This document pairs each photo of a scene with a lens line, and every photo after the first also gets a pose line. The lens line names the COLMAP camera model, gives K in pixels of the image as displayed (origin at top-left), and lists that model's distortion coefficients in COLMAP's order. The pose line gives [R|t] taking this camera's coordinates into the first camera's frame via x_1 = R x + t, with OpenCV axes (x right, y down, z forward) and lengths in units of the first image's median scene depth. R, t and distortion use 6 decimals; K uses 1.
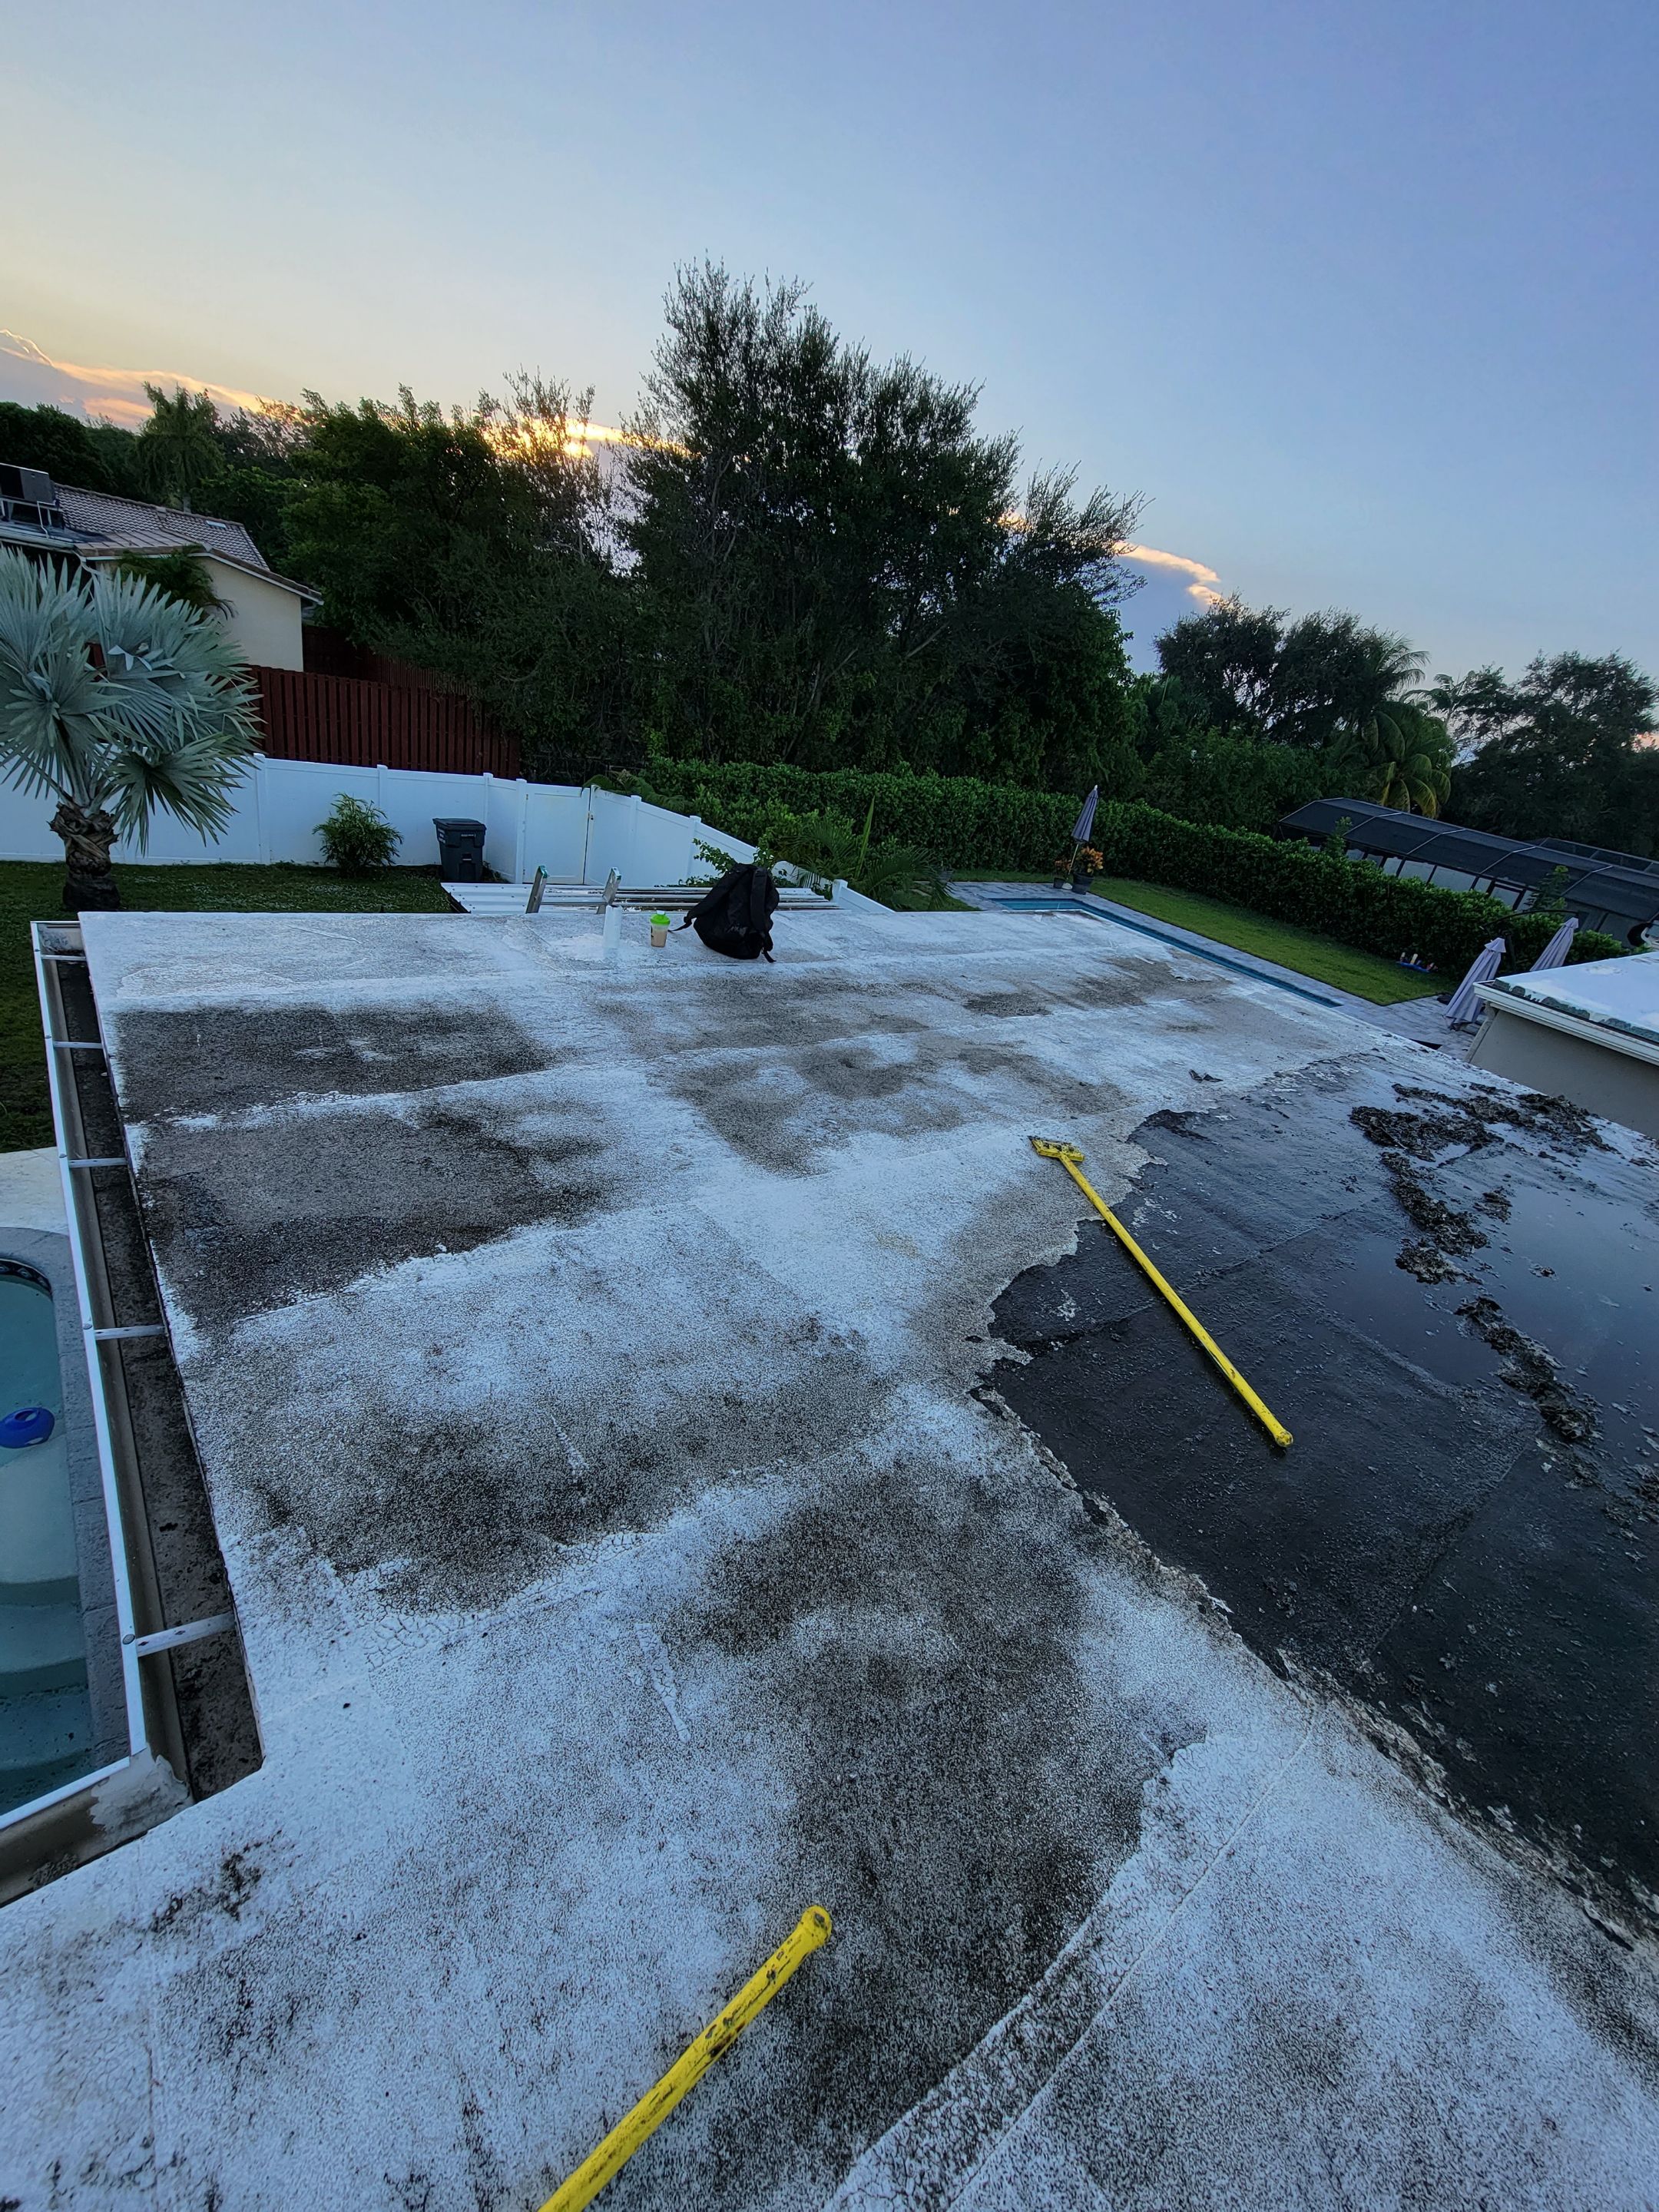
lens RADIAL K [[911.4, 0, 830.9], [0, 911.4, 1096.3], [0, 0, 1]] dist [-0.002907, -0.000200]
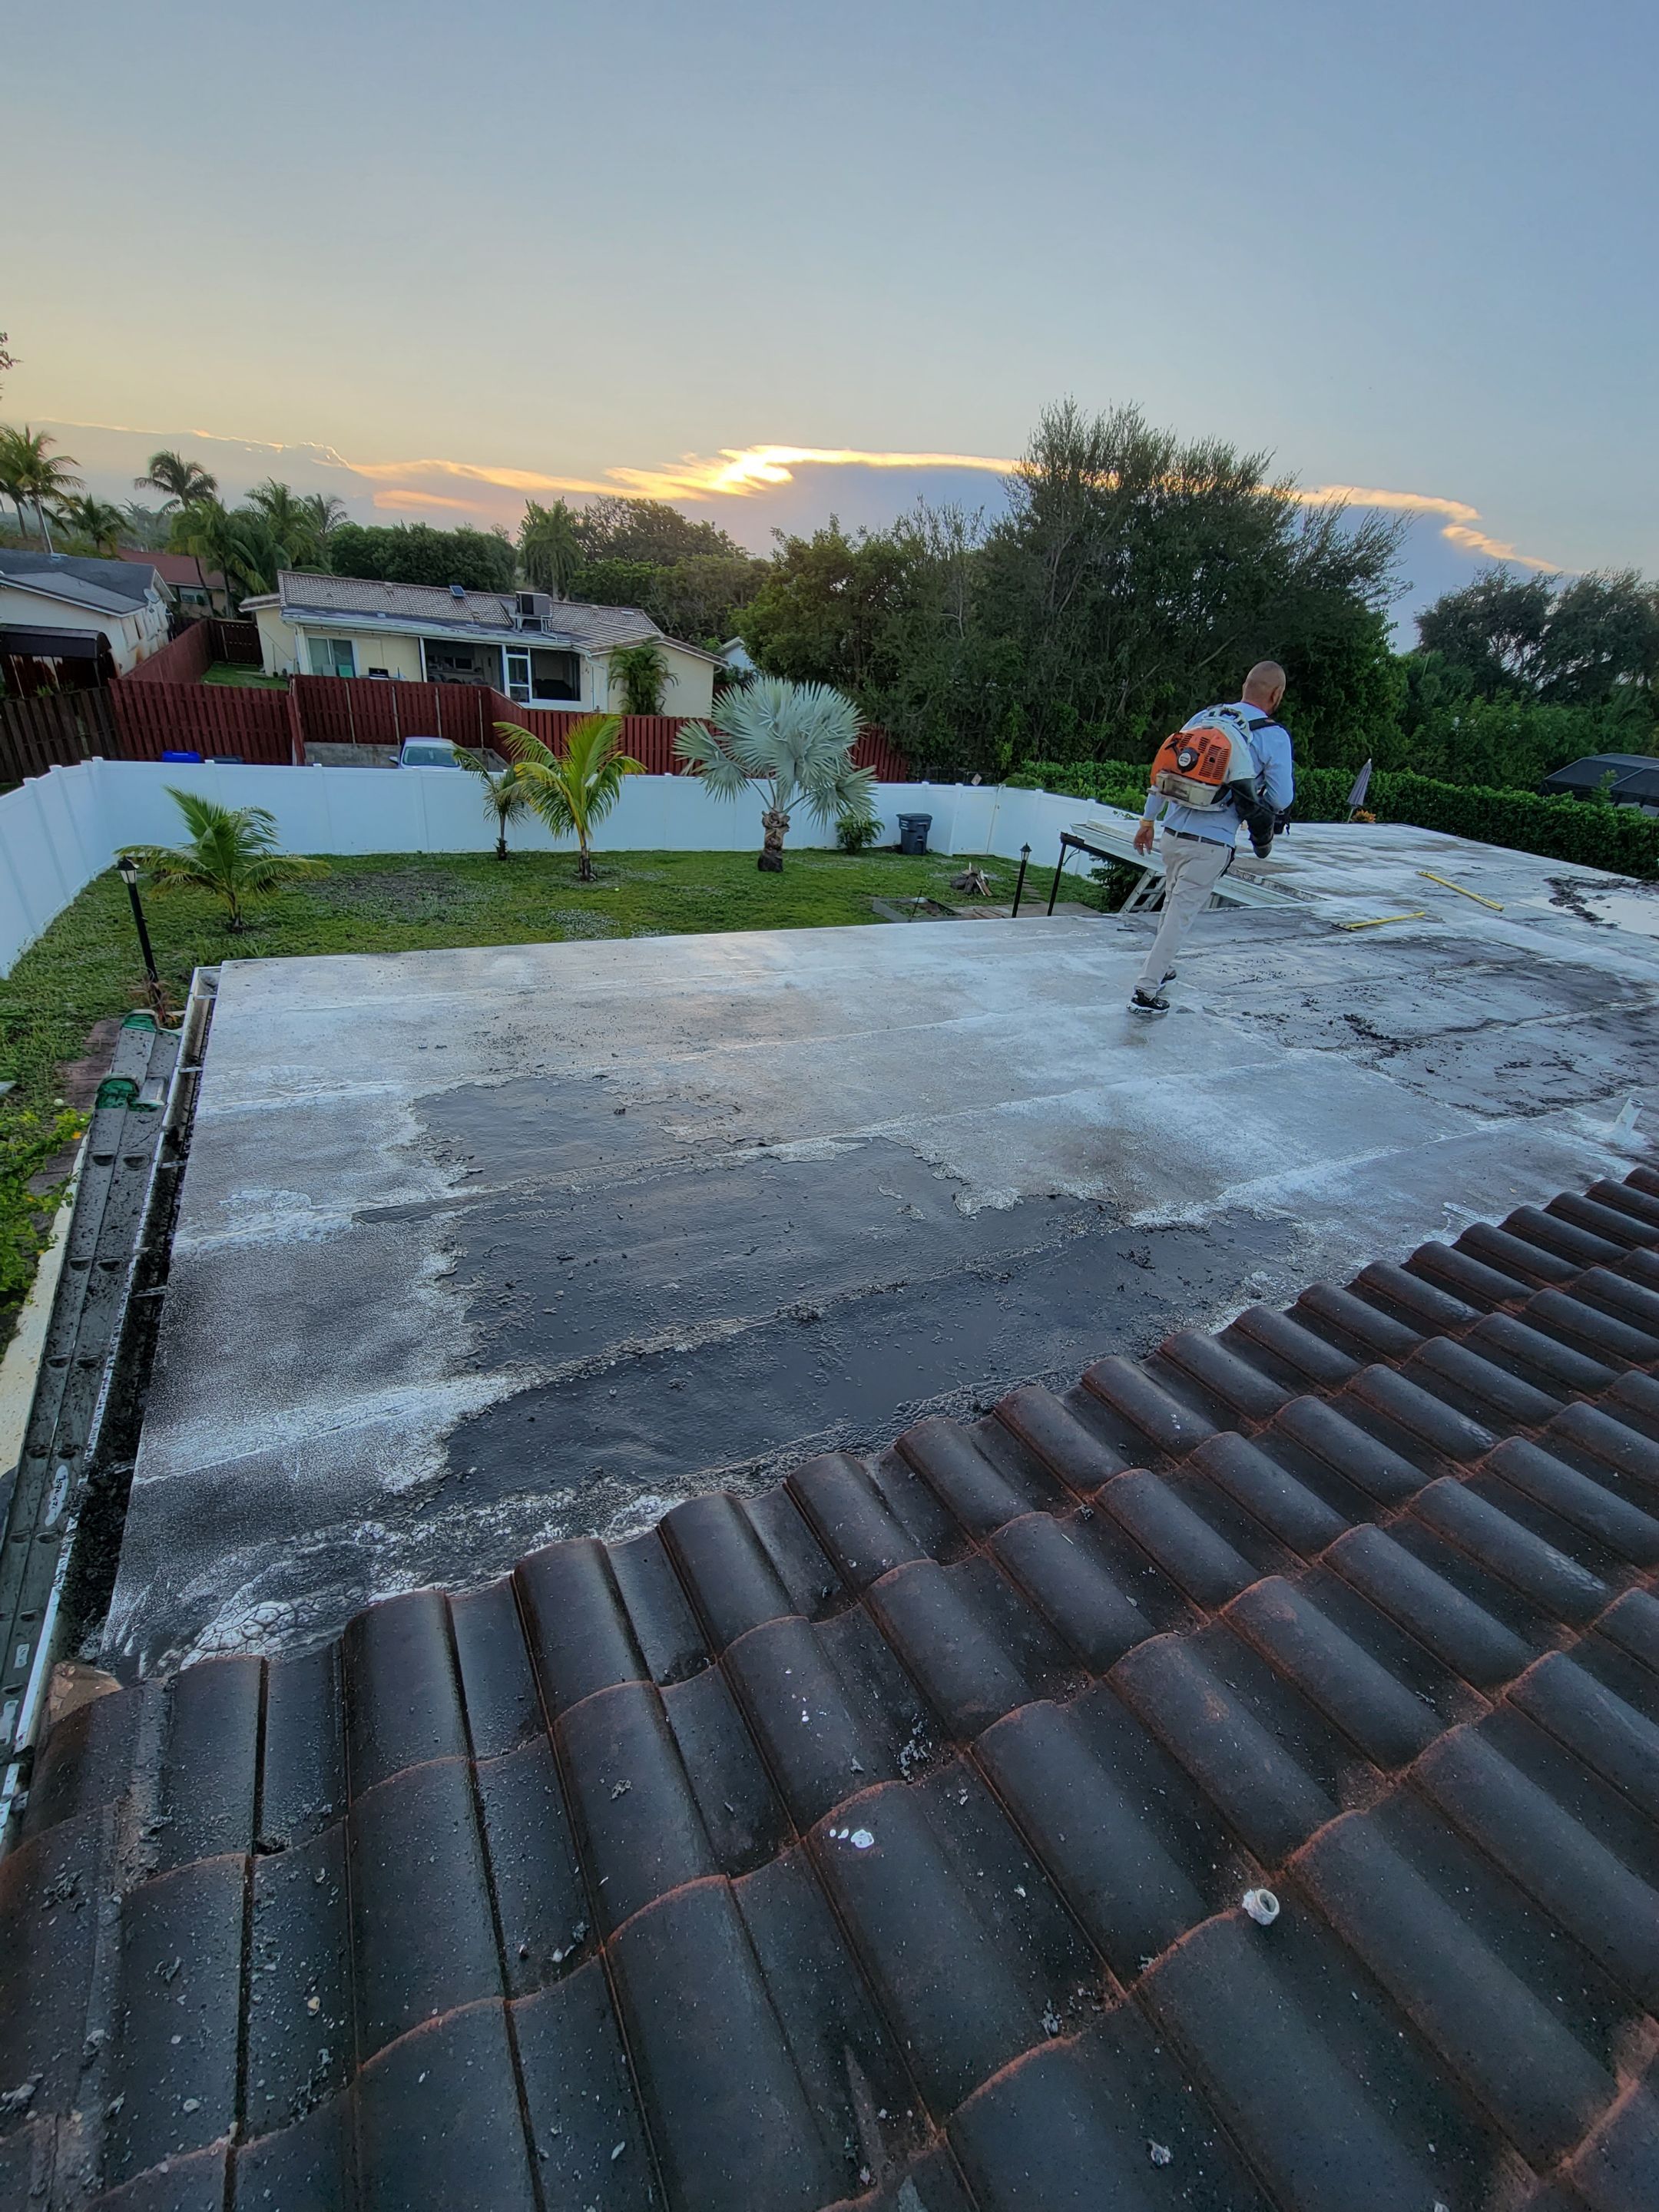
lens RADIAL K [[911.4, 0, 830.9], [0, 911.4, 1096.3], [0, 0, 1]] dist [-0.002907, -0.000200]
pose [[0.976106, 0.003097, -0.217273, -0.153246], [-0.003716, 0.999990, -0.002441, 0.120264], [0.217263, 0.003190, 0.976108, -0.358182]]
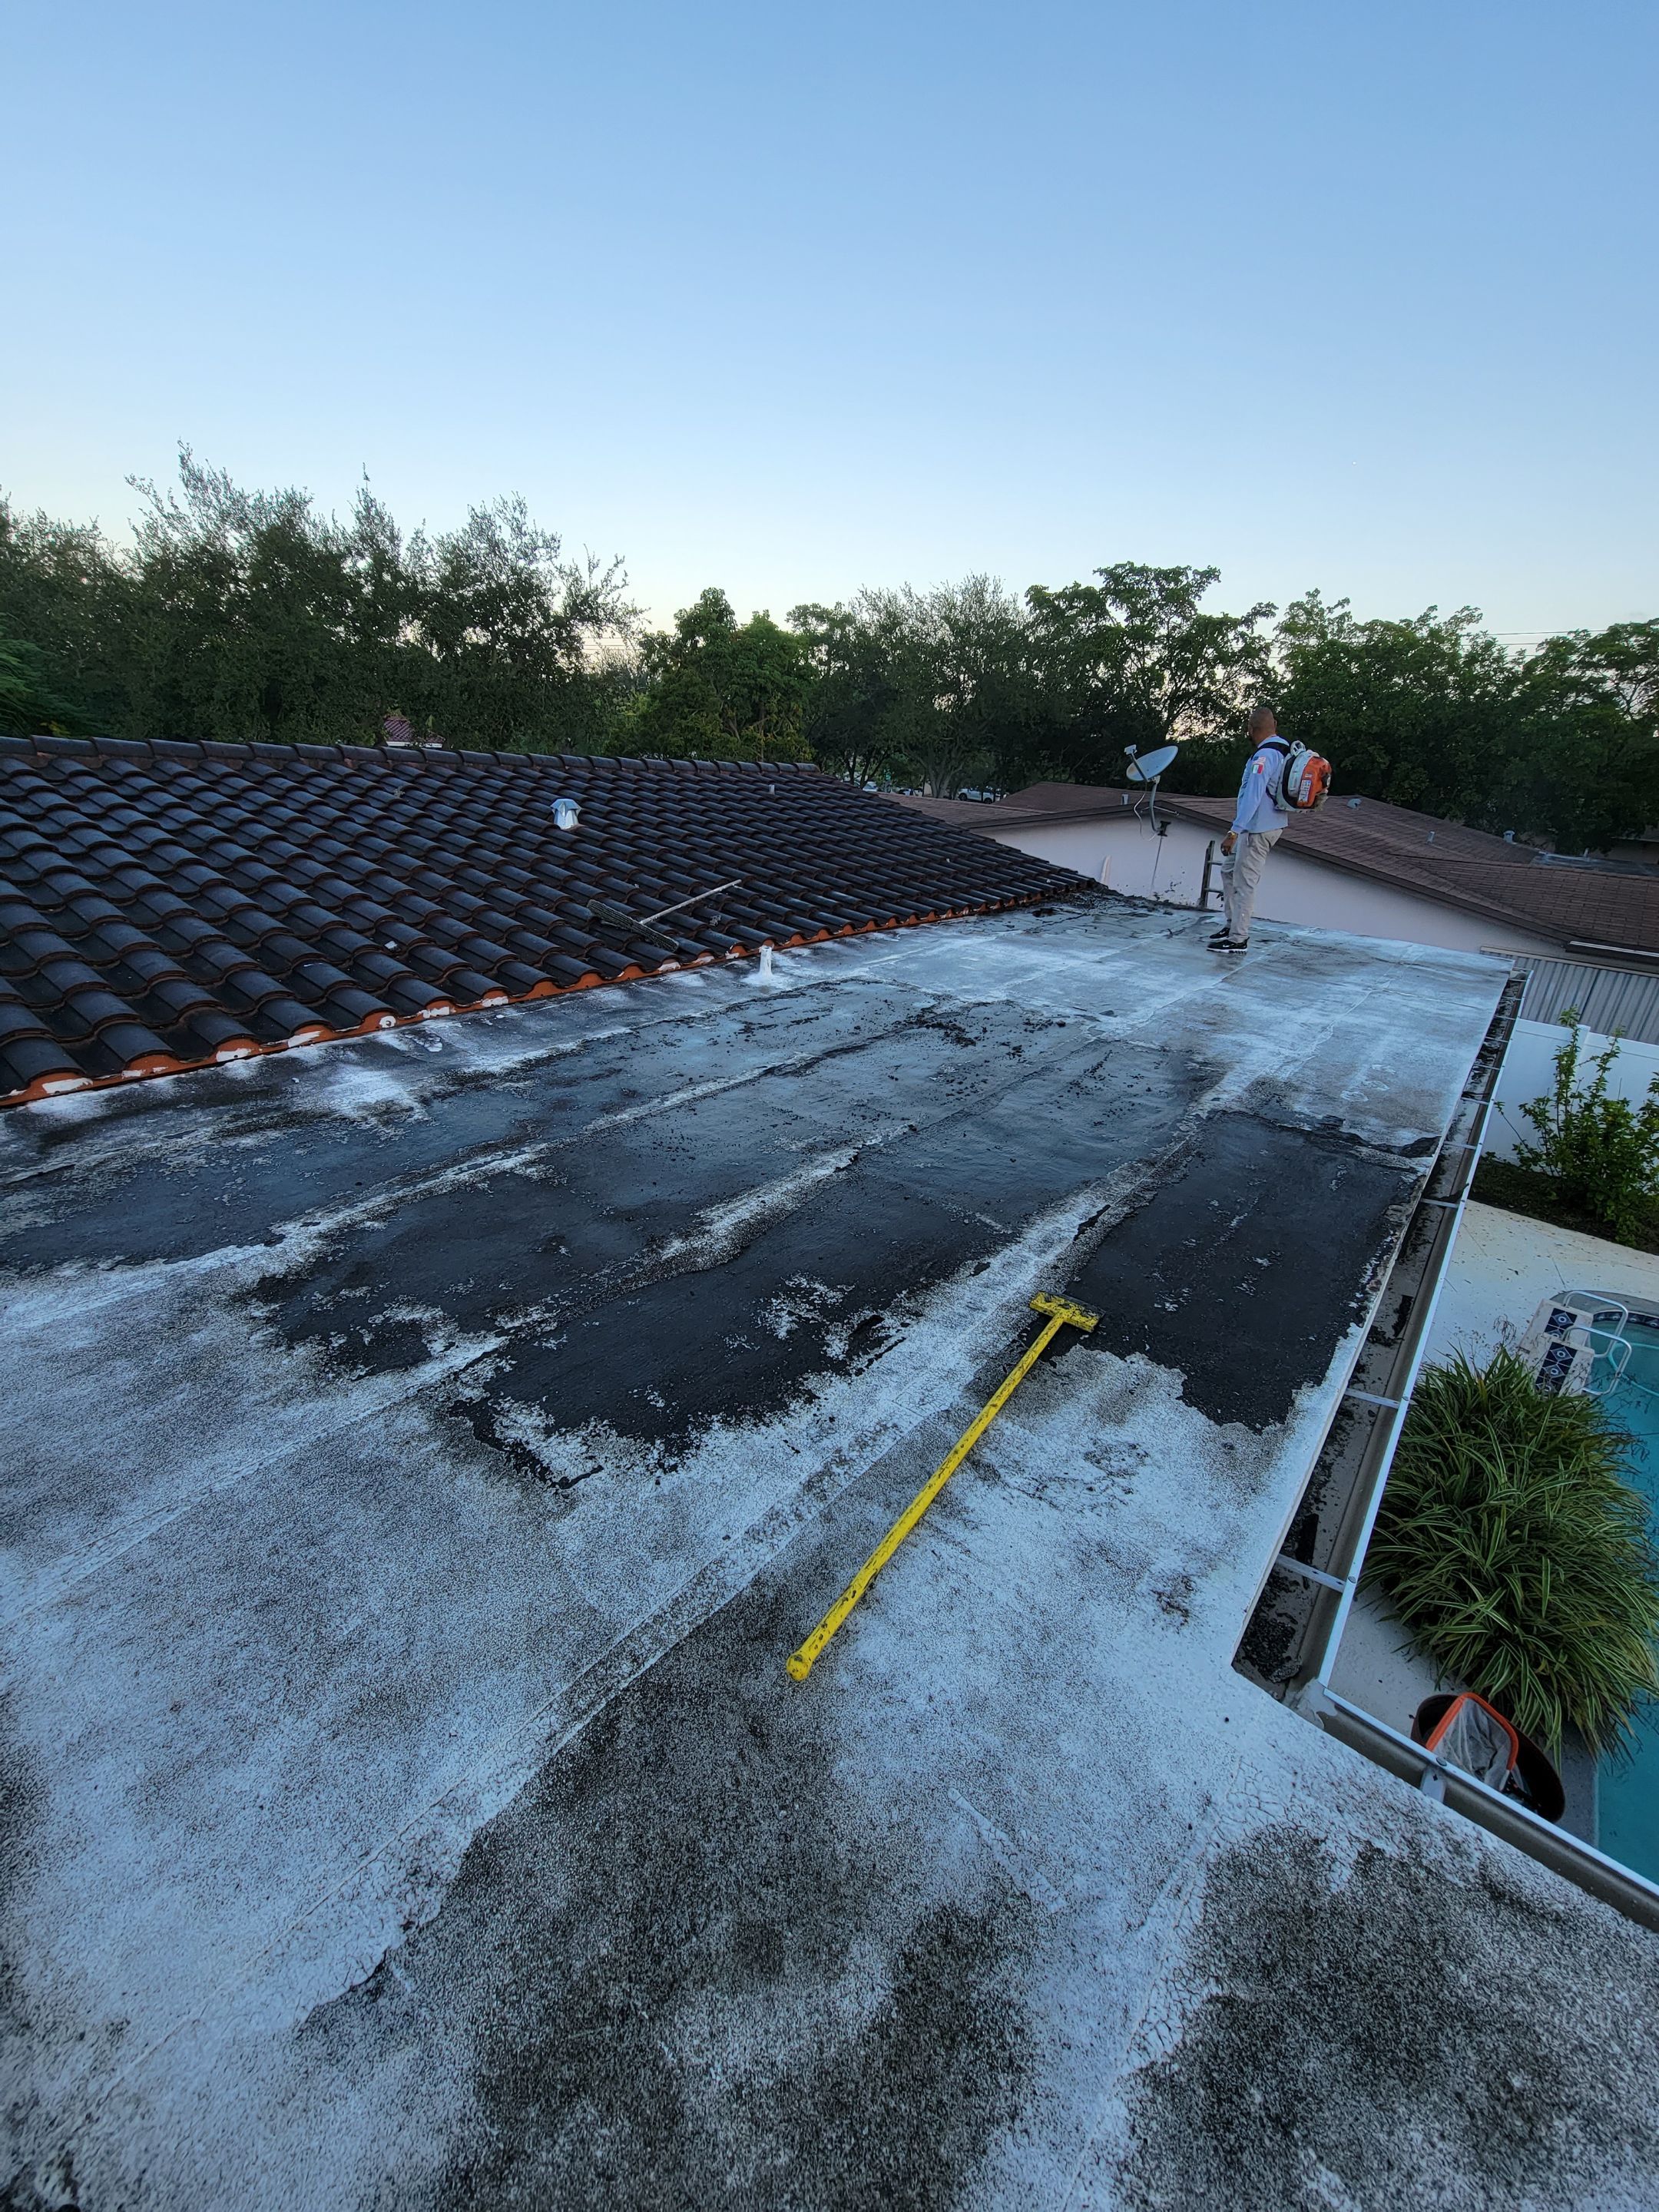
lens RADIAL K [[904.5, 0, 827.4], [0, 904.5, 1094.9], [0, 0, 1]] dist [-0.002613, 0.000133]
pose [[-0.940024, -0.162554, -0.299884, 0.024018], [-0.329620, 0.659115, 0.675957, -0.026588], [0.087779, 0.734264, -0.673165, 0.065813]]
